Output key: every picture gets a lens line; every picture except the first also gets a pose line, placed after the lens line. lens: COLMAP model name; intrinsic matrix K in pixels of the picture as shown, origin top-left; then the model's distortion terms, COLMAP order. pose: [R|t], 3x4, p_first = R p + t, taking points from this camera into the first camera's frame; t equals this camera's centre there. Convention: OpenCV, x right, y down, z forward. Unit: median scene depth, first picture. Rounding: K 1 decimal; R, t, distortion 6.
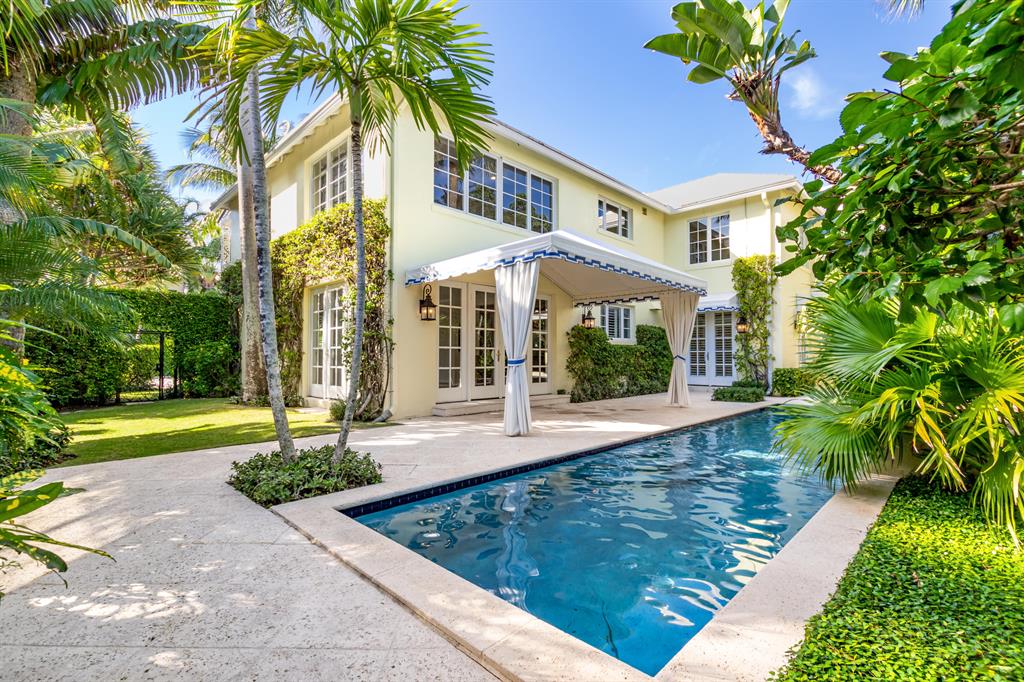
lens RADIAL K [[467.0, 0, 510.1], [0, 467.0, 347.0], [0, 0, 1]] dist [0.004706, 0.000121]
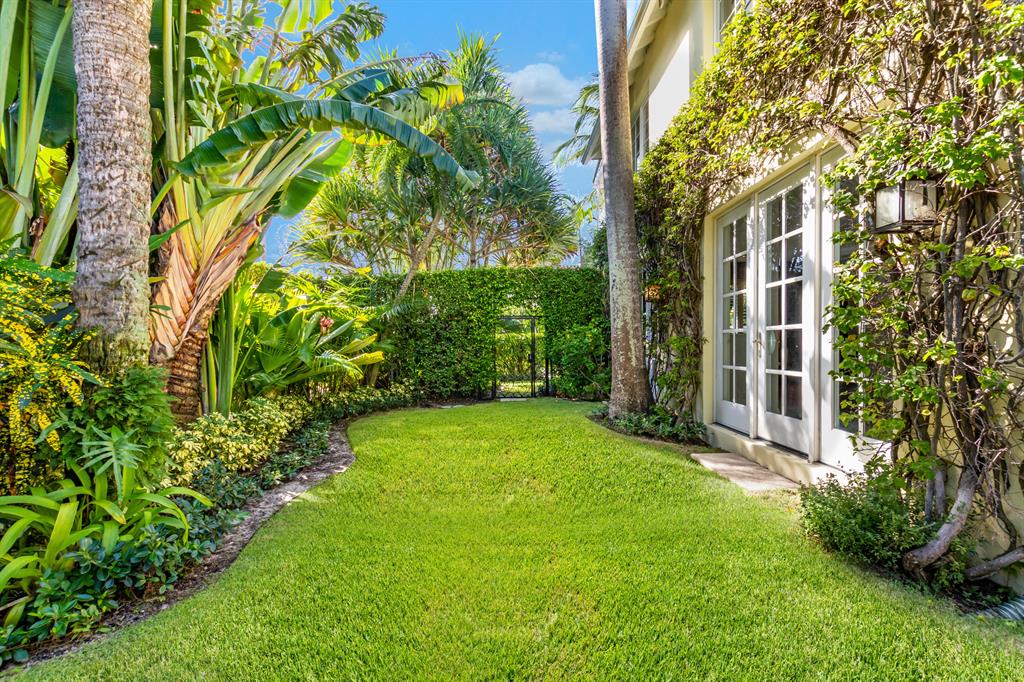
lens RADIAL K [[467.0, 0, 509.2], [0, 467.0, 344.0], [0, 0, 1]] dist [0.004706, 0.000121]
pose [[0.704184, -0.000161, -0.710018, -0.221171], [0.013176, 0.999831, 0.012841, 0.007390], [0.709895, -0.018397, 0.704067, 0.468116]]
